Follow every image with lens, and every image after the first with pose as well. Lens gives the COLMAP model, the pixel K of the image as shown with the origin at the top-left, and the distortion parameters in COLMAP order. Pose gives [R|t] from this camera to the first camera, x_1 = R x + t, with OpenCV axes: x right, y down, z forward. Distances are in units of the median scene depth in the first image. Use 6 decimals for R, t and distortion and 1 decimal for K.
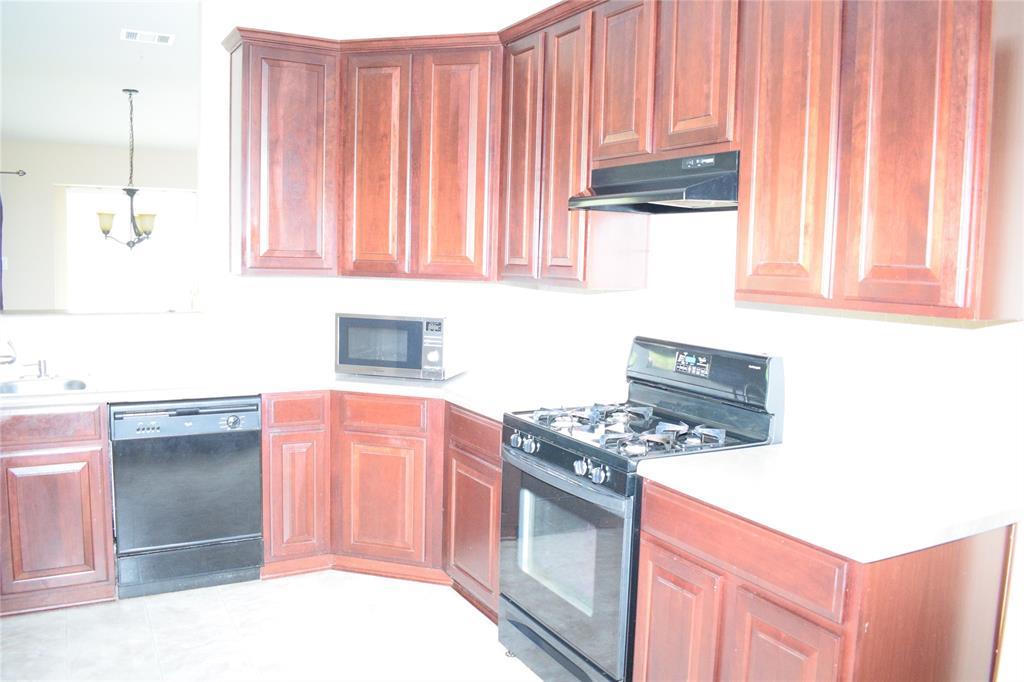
lens RADIAL K [[805.8, 0, 519.3], [0, 805.8, 342.8], [0, 0, 1]] dist [-0.088722, 0.010055]
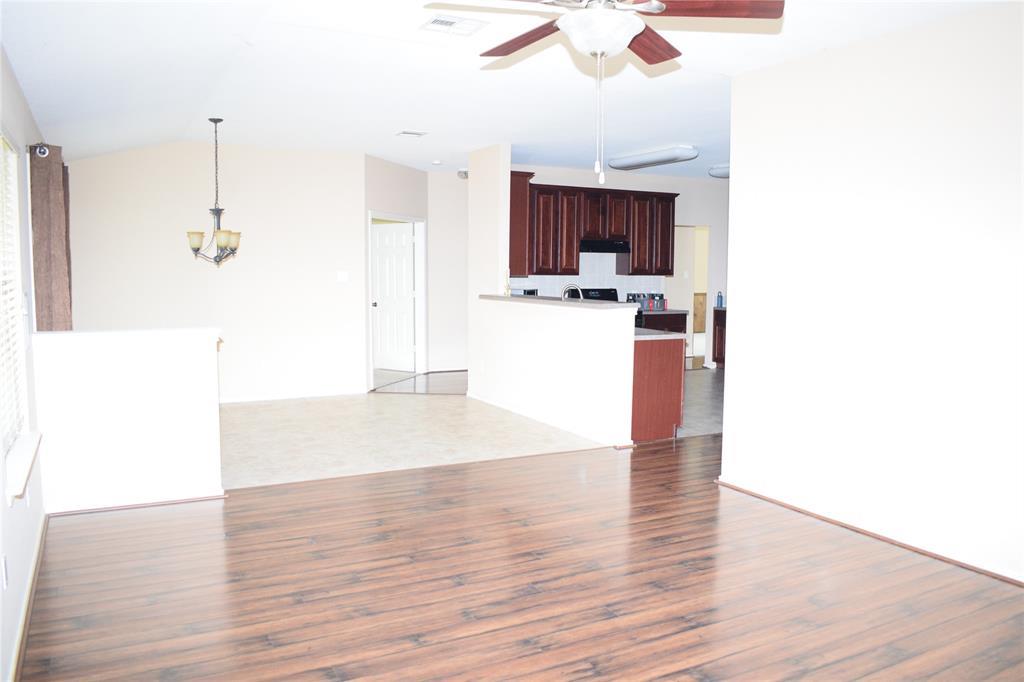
lens RADIAL K [[805.8, 0, 519.3], [0, 805.8, 342.8], [0, 0, 1]] dist [-0.088722, 0.010055]
pose [[0.034253, -0.125856, 0.991457, -3.741695], [0.090255, 0.988375, 0.122347, -0.250617], [-0.995329, 0.085294, 0.045214, 1.281297]]
